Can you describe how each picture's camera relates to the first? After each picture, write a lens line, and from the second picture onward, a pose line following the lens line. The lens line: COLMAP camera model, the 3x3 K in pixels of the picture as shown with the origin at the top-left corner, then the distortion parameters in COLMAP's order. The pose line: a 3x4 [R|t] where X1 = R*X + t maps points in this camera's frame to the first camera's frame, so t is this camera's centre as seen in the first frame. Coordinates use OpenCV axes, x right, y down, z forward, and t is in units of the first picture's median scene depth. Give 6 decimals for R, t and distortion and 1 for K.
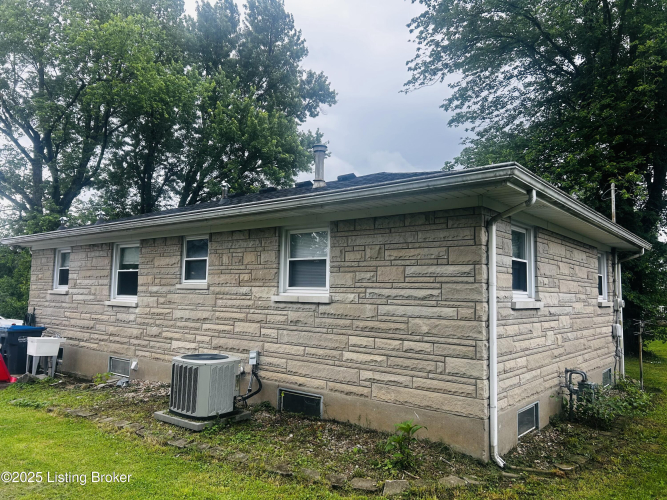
lens RADIAL K [[503.1, 0, 334.1], [0, 503.1, 247.4], [0, 0, 1]] dist [0.078973, -0.012582]
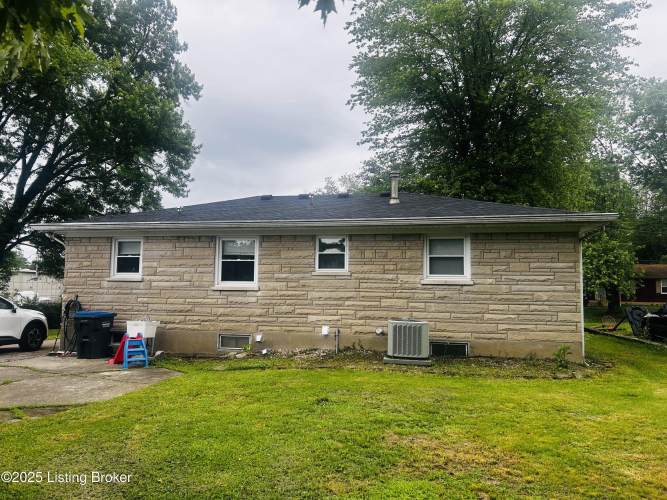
lens RADIAL K [[503.1, 0, 333.4], [0, 503.1, 247.5], [0, 0, 1]] dist [0.078973, -0.012582]
pose [[0.879581, 0.028651, 0.474885, -1.067542], [-0.037516, 0.999254, 0.009200, -0.004264], [-0.474267, -0.025907, 0.880000, -0.181548]]
